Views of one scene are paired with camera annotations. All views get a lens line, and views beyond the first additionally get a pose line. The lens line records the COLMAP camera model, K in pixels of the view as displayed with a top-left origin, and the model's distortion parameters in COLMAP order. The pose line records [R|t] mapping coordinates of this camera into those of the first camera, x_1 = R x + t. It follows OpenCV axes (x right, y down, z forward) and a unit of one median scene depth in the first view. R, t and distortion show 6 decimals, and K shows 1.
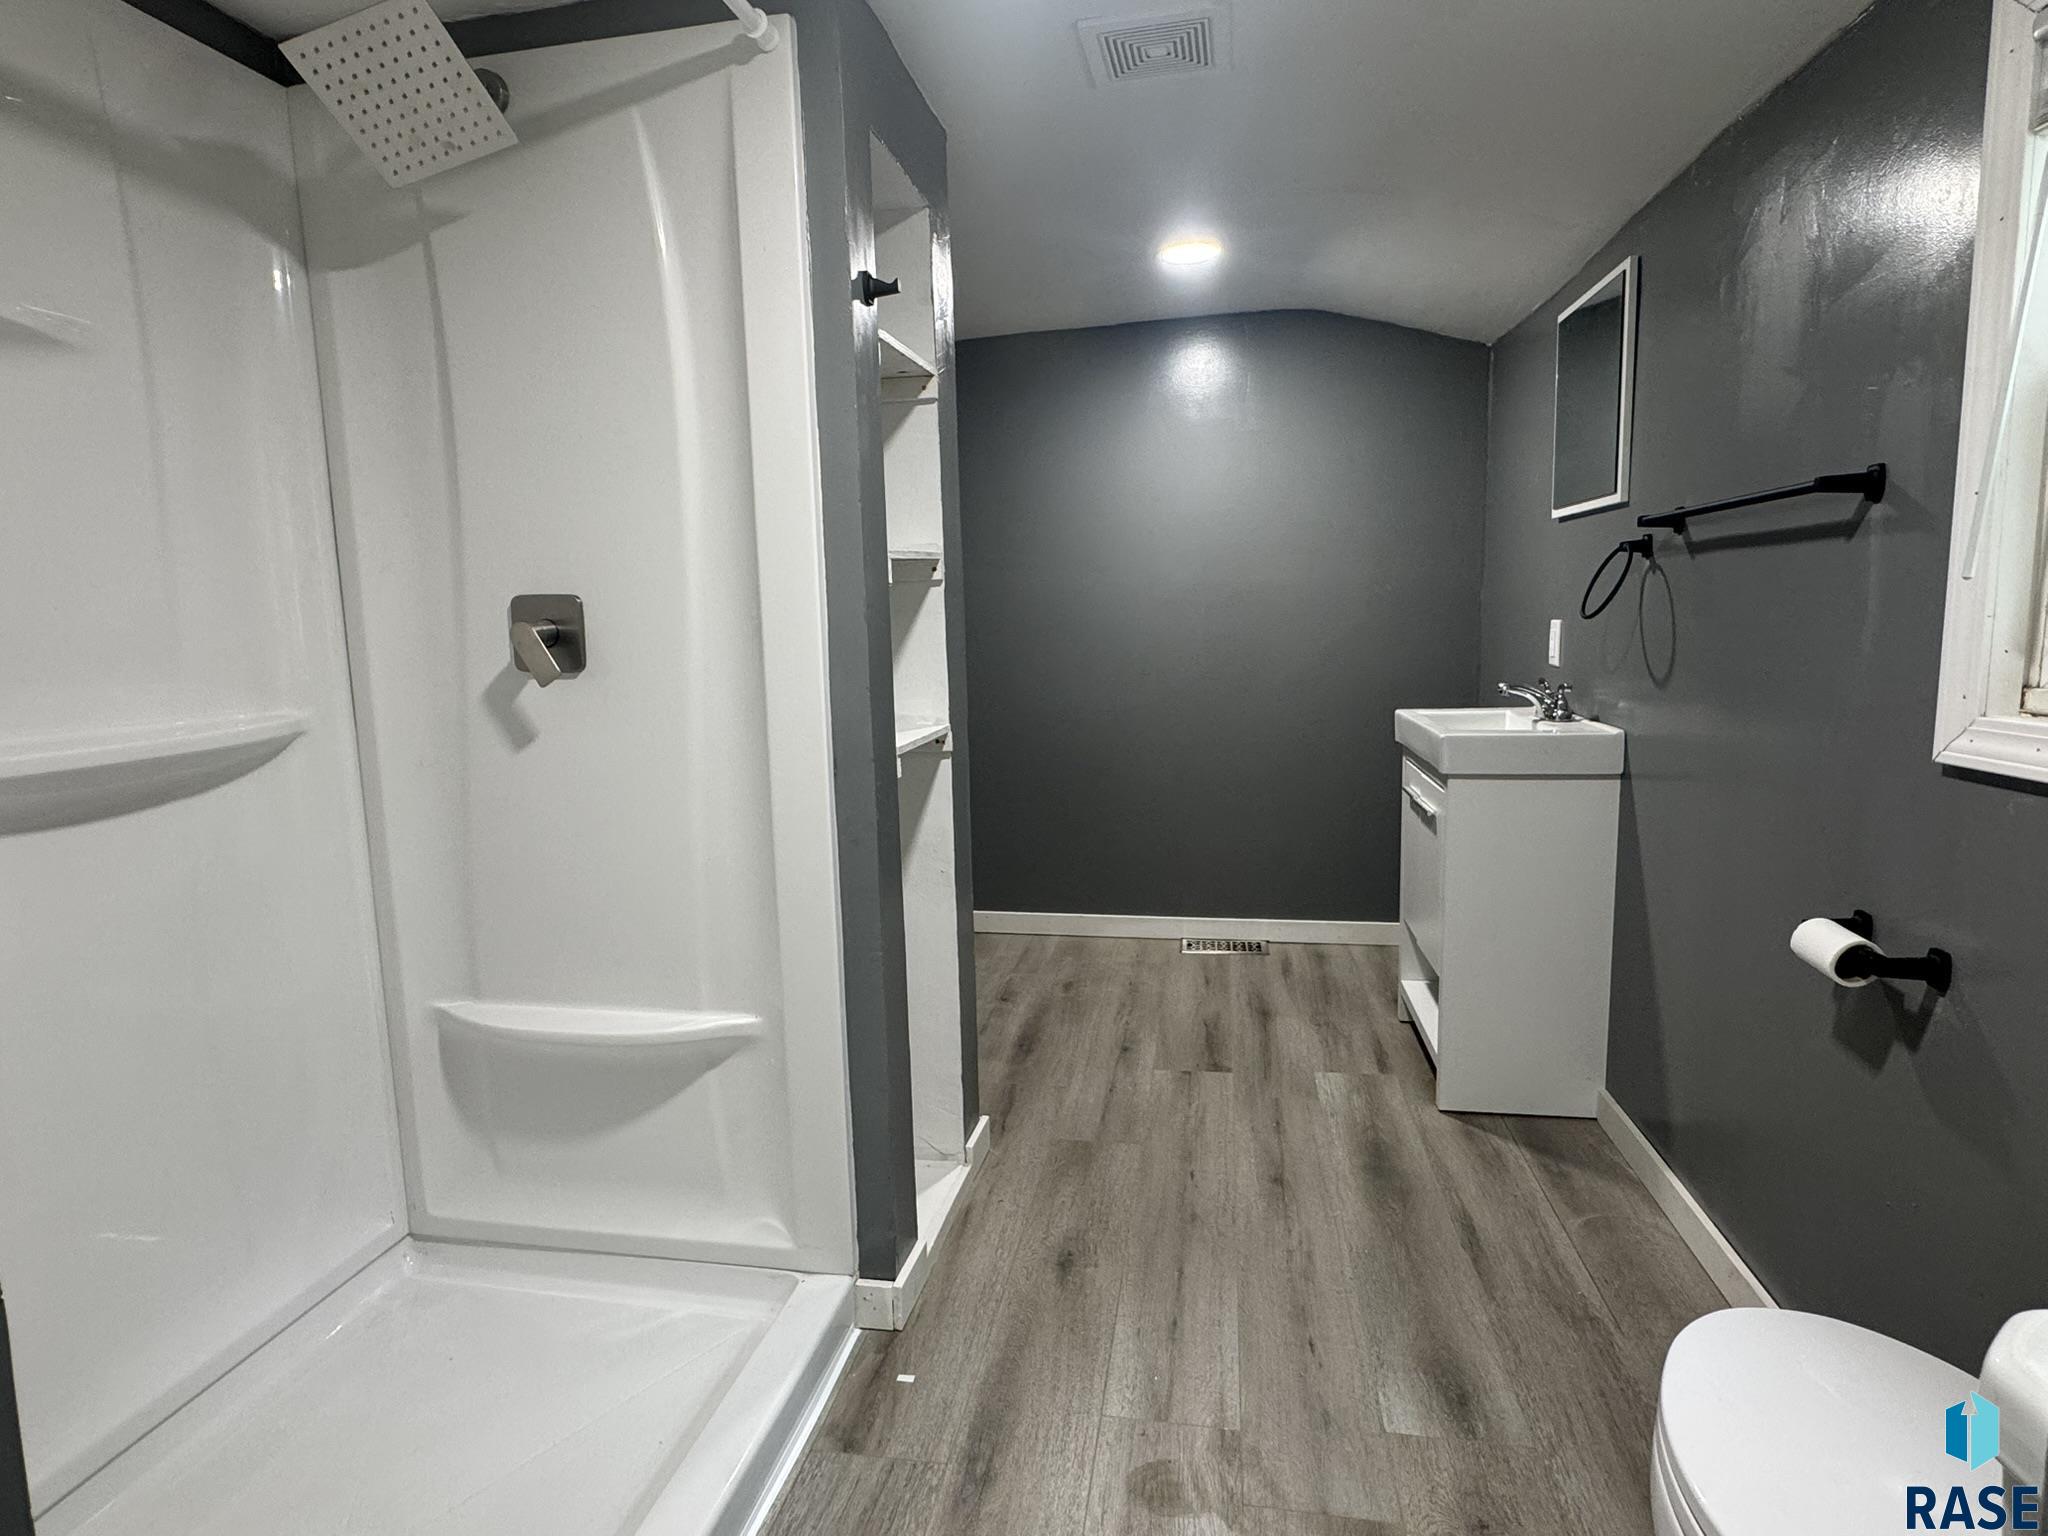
lens RADIAL K [[1051.9, 0, 1023.8], [0, 1051.9, 762.6], [0, 0, 1]] dist [-0.000189, -0.001137]
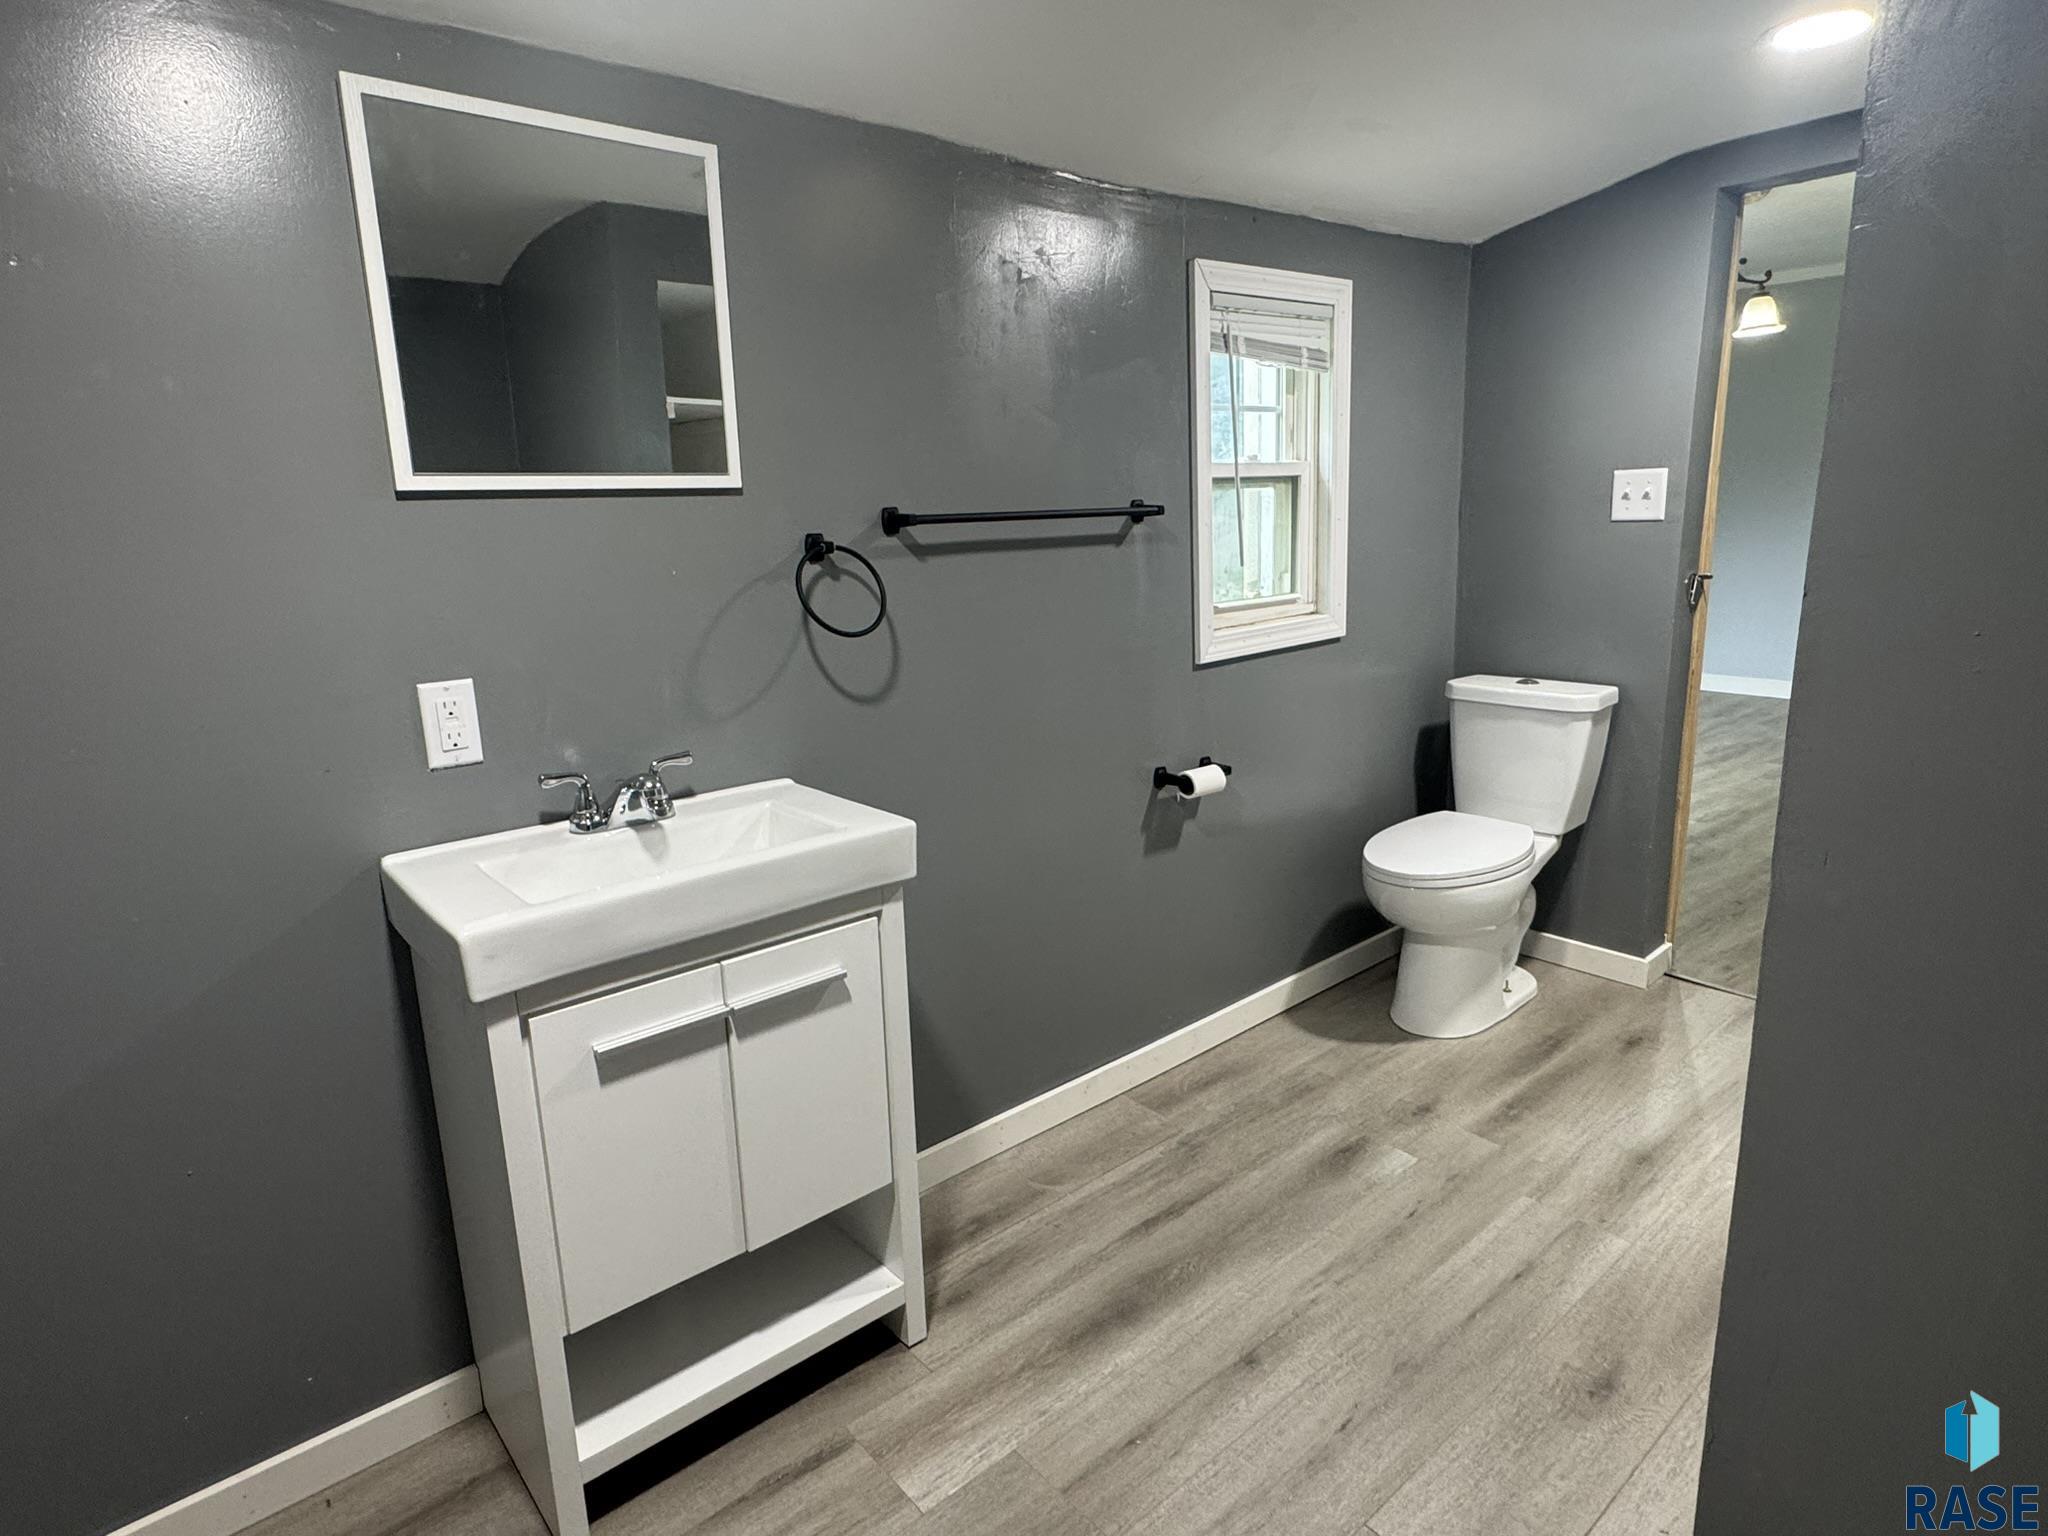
lens RADIAL K [[1127.4, 0, 1021.2], [0, 1127.4, 760.9], [0, 0, 1]] dist [-0.000774, -0.000098]
pose [[-0.769117, -0.085825, 0.633319, -0.127774], [0.145707, 0.941298, 0.304511, -0.325669], [-0.622277, 0.326483, -0.711463, 1.749301]]
